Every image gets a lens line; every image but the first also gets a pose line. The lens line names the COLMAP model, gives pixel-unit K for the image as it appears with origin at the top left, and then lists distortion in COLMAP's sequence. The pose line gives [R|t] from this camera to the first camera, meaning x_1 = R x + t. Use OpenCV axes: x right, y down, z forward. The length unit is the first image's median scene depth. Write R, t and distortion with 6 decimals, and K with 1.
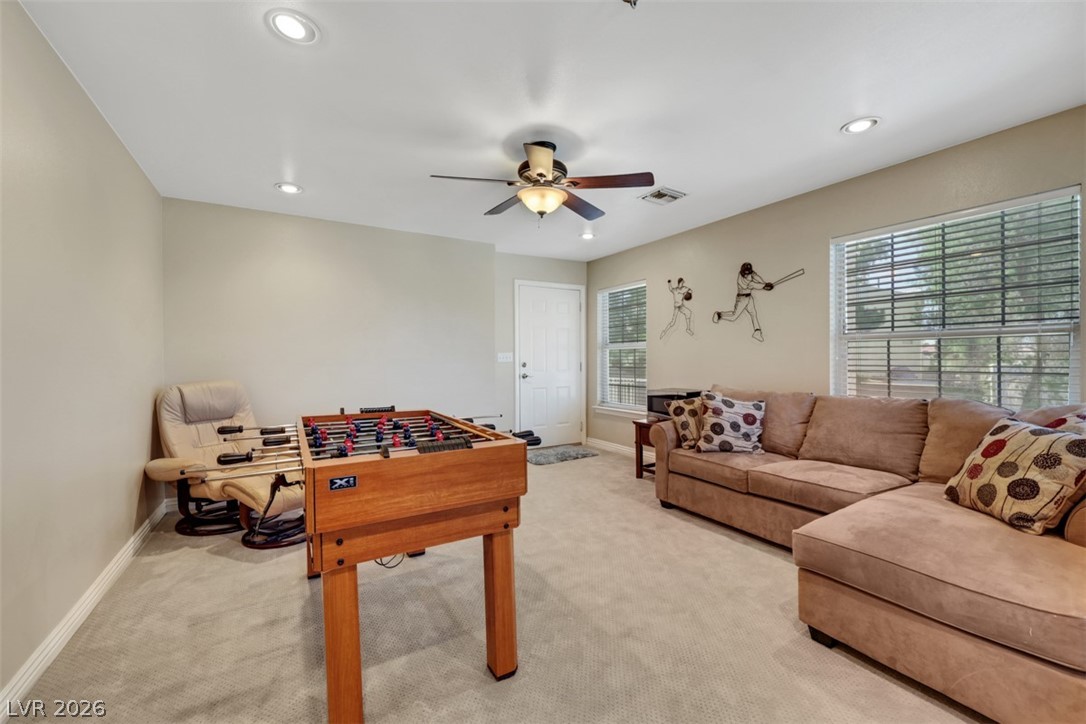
lens RADIAL K [[446.0, 0, 543.0], [0, 446.0, 362.0], [0, 0, 1]] dist [-0.003861, -0.000099]
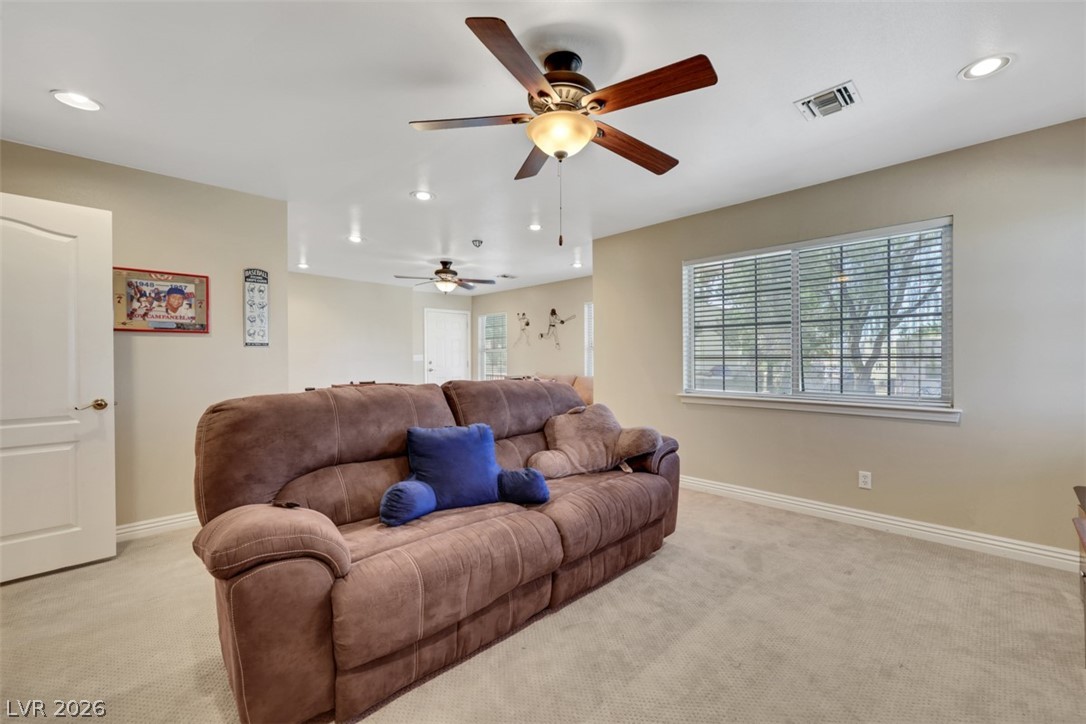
lens RADIAL K [[446.0, 0, 543.0], [0, 446.0, 362.0], [0, 0, 1]] dist [-0.003861, -0.000099]
pose [[0.972130, 0.001147, 0.234439, -0.030136], [-0.000355, 0.999994, -0.003417, 0.010744], [-0.234441, 0.003239, 0.972125, -0.732319]]
